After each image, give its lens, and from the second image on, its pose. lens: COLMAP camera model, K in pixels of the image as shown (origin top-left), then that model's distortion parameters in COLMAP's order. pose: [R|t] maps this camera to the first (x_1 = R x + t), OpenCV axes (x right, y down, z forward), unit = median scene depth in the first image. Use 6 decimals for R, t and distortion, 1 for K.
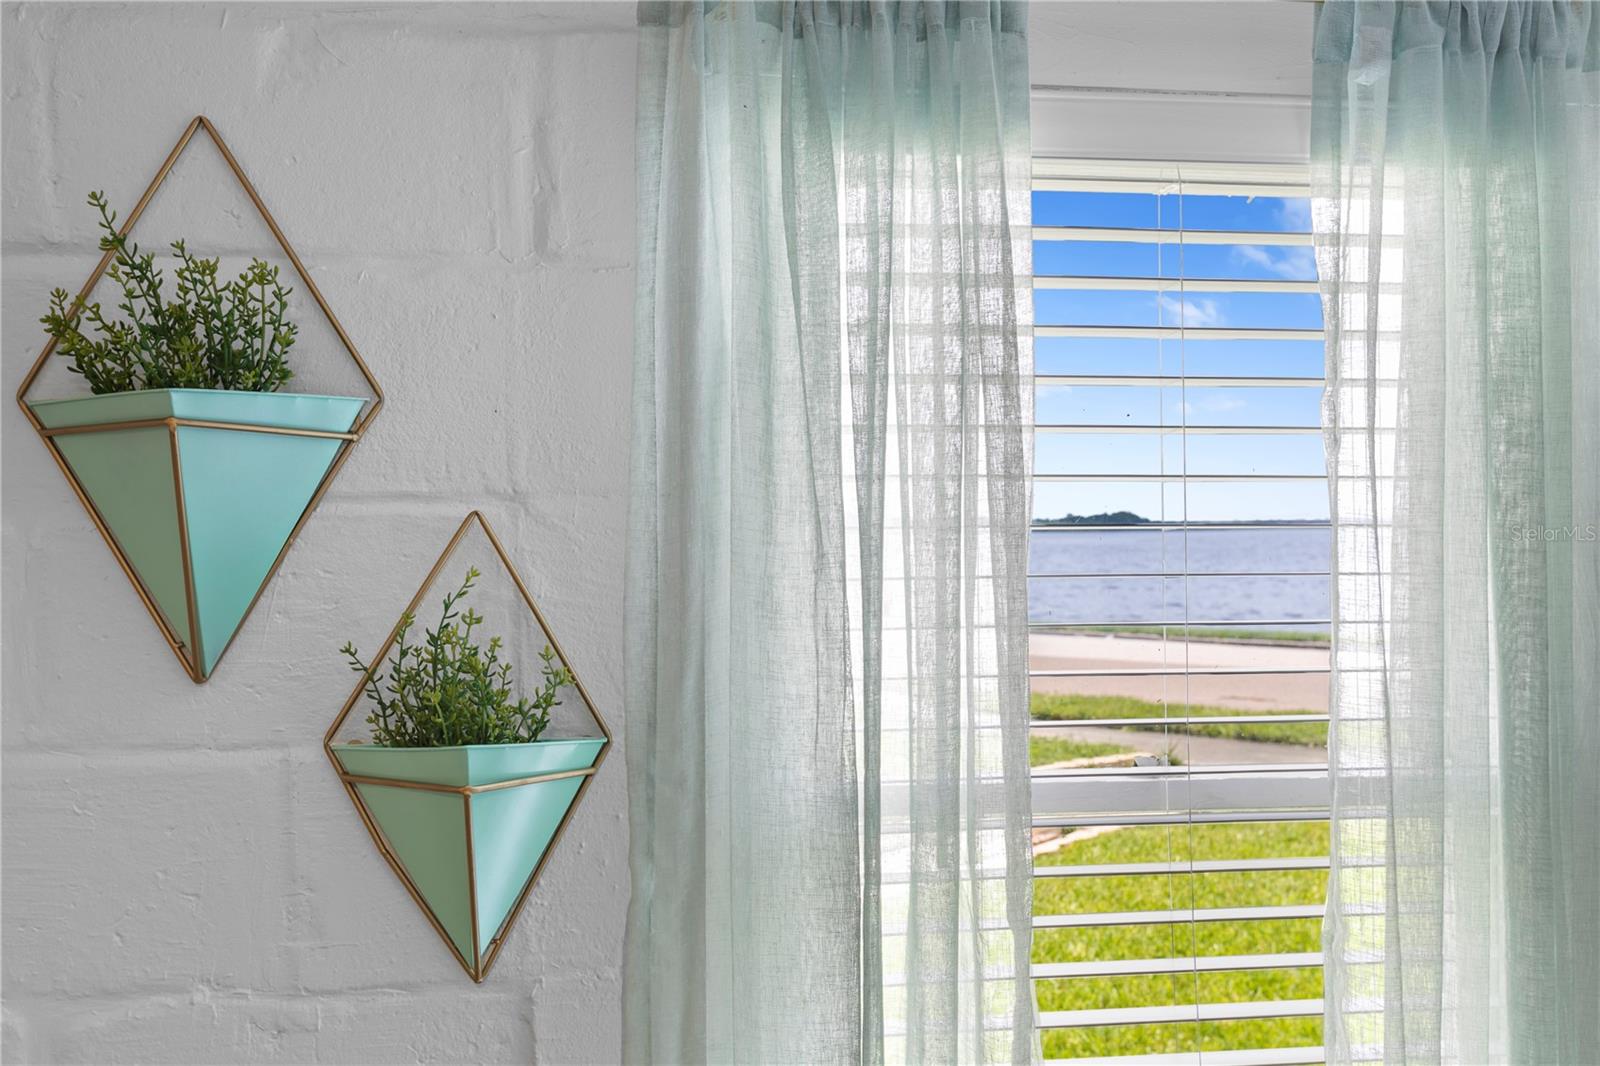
lens RADIAL K [[1695.6, 0, 789.4], [0, 1695.6, 492.9], [0, 0, 1]] dist [0.008049, 0.000000]
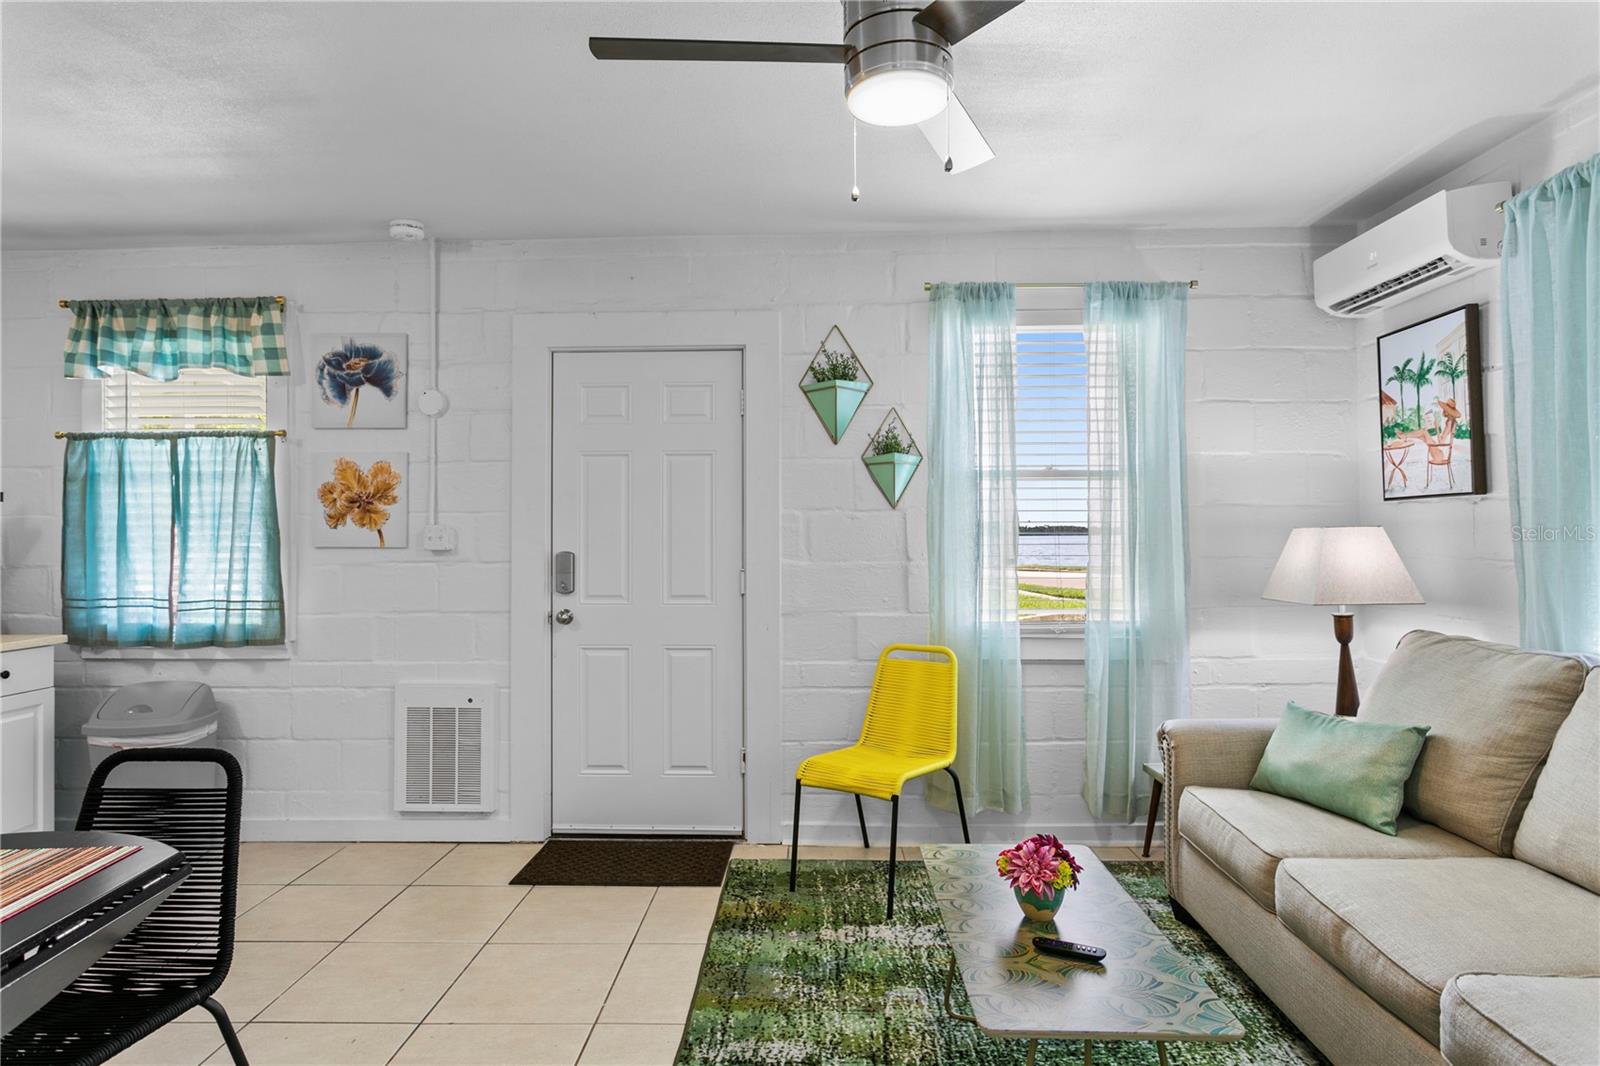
lens RADIAL K [[892.4, 0, 782.8], [0, 892.4, 527.1], [0, 0, 1]] dist [-0.017485, 0.013219]
pose [[0.981071, -0.002122, -0.193636, -0.010374], [0.002989, 0.999987, 0.004185, 0.329650], [0.193624, -0.004685, 0.981065, -1.465688]]
